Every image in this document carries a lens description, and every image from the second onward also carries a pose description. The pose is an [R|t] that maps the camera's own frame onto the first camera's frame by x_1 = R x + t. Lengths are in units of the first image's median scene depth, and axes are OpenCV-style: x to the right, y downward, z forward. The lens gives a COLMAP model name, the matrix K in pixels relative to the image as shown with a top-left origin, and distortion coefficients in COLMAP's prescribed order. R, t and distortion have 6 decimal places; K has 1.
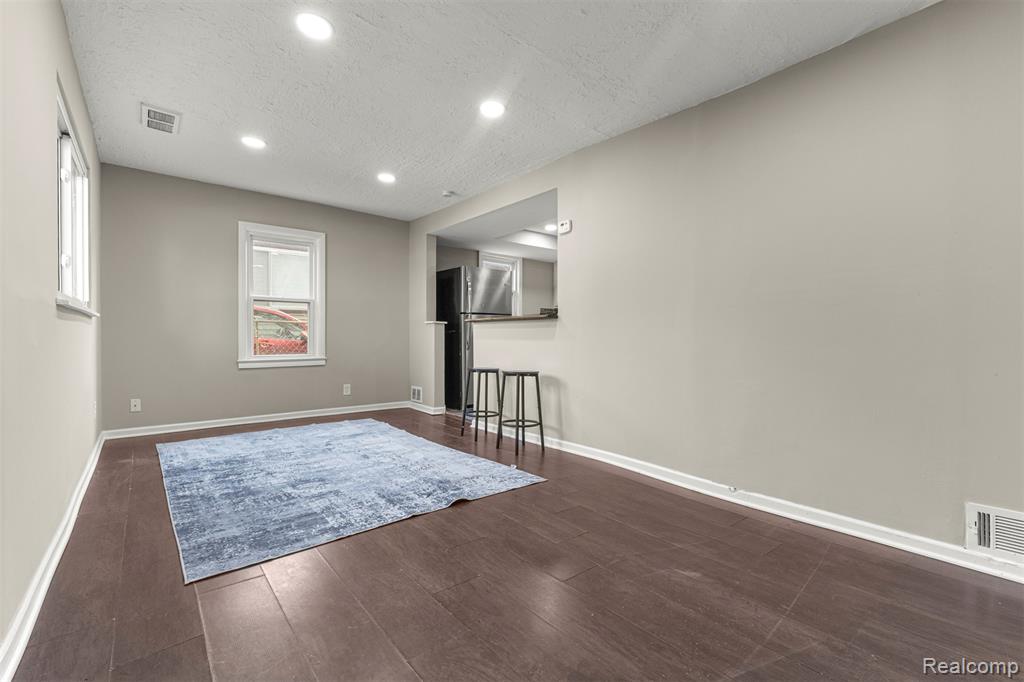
lens RADIAL K [[440.8, 0, 511.6], [0, 440.8, 337.8], [0, 0, 1]] dist [0.011086, -0.002851]
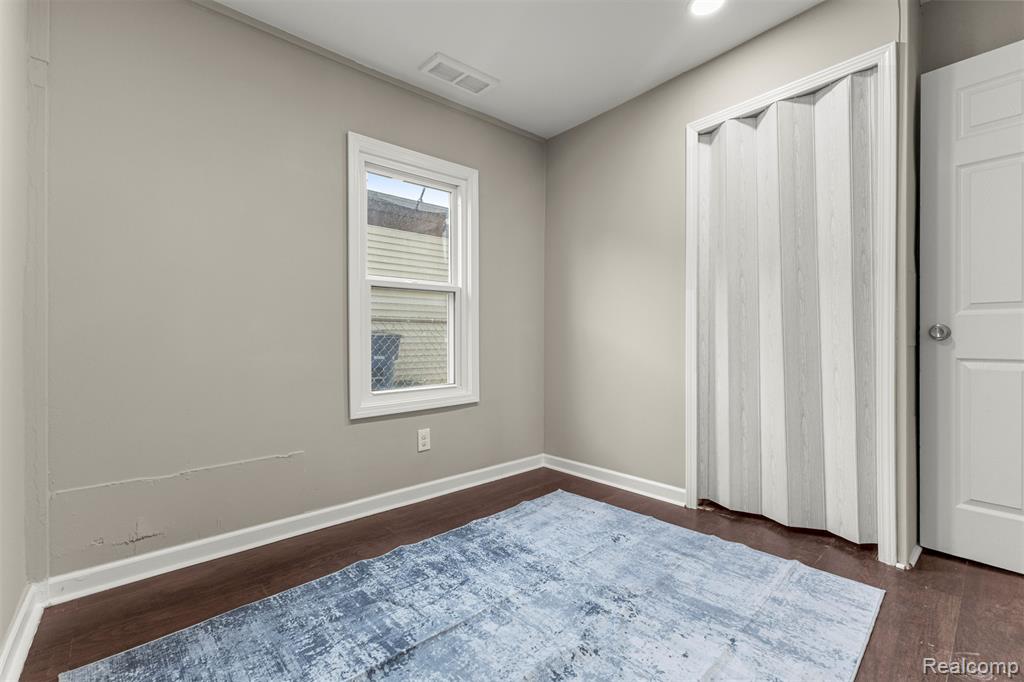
lens RADIAL K [[440.8, 0, 511.1], [0, 440.8, 345.8], [0, 0, 1]] dist [0.011086, -0.002851]
pose [[0.035544, 0.009712, -0.999321, 0.143097], [0.012836, 0.999866, 0.010174, -0.087298], [0.999286, -0.013189, 0.035415, 1.170777]]
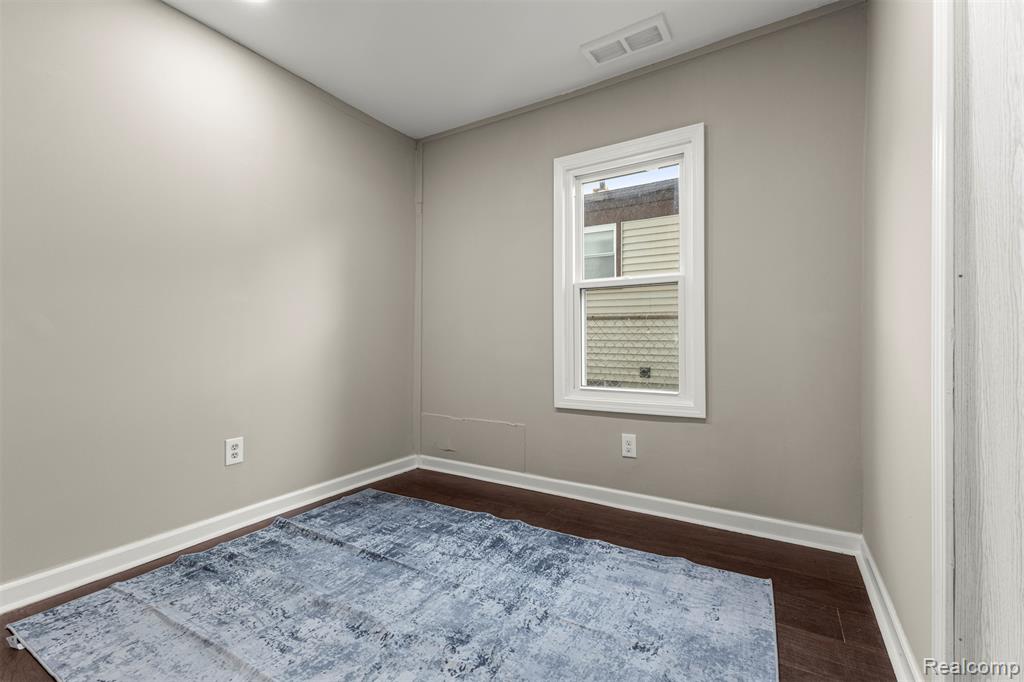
lens RADIAL K [[440.8, 0, 508.3], [0, 440.8, 338.4], [0, 0, 1]] dist [0.011086, -0.002851]
pose [[-0.945588, -0.000406, -0.325366, -0.408176], [0.002521, 0.999960, -0.008576, -0.085209], [0.325356, -0.008930, -0.945549, 1.938034]]
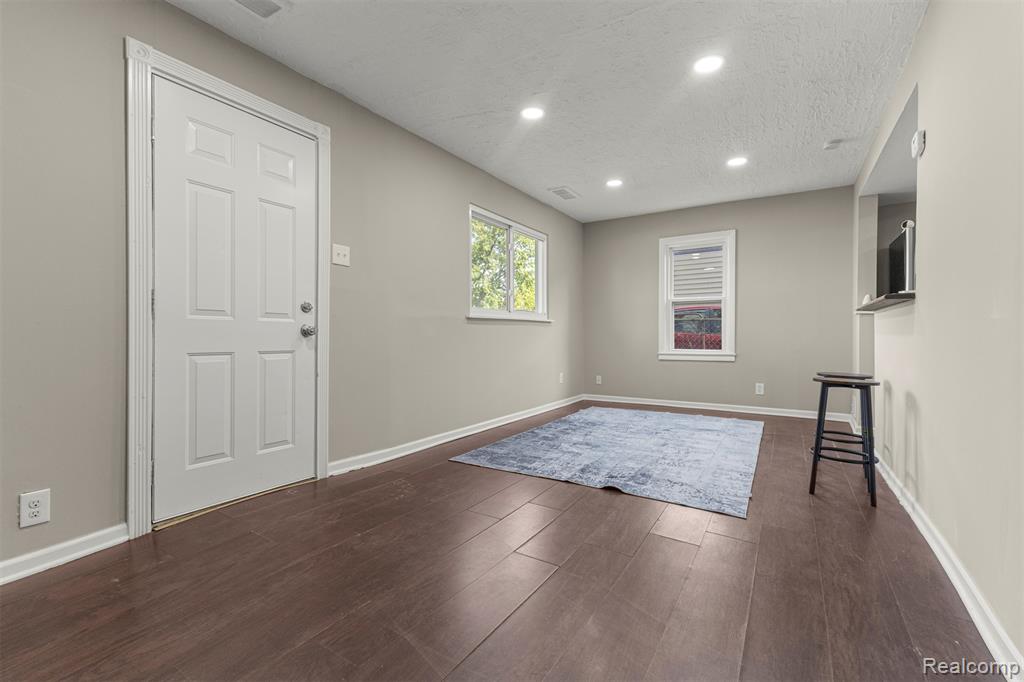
lens RADIAL K [[440.8, 0, 512.0], [0, 440.8, 338.3], [0, 0, 1]] dist [0.011086, -0.002851]
pose [[0.313476, 0.002112, -0.949594, 0.714143], [0.001139, 0.999996, 0.002600, 0.011798], [0.949596, -0.001897, 0.313472, 0.402152]]
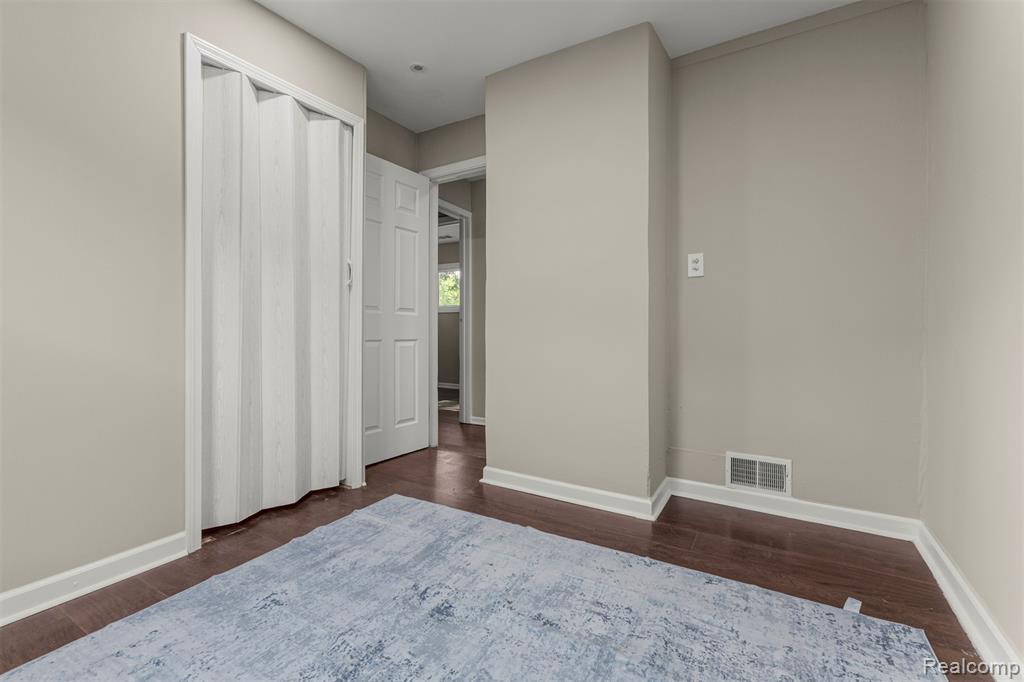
lens RADIAL K [[440.8, 0, 517.2], [0, 440.8, 334.2], [0, 0, 1]] dist [0.011086, -0.002851]
pose [[0.940036, -0.002041, 0.341070, -0.663139], [-0.004927, 0.999797, 0.019562, -0.088464], [-0.341040, -0.020070, 0.939834, 0.672207]]
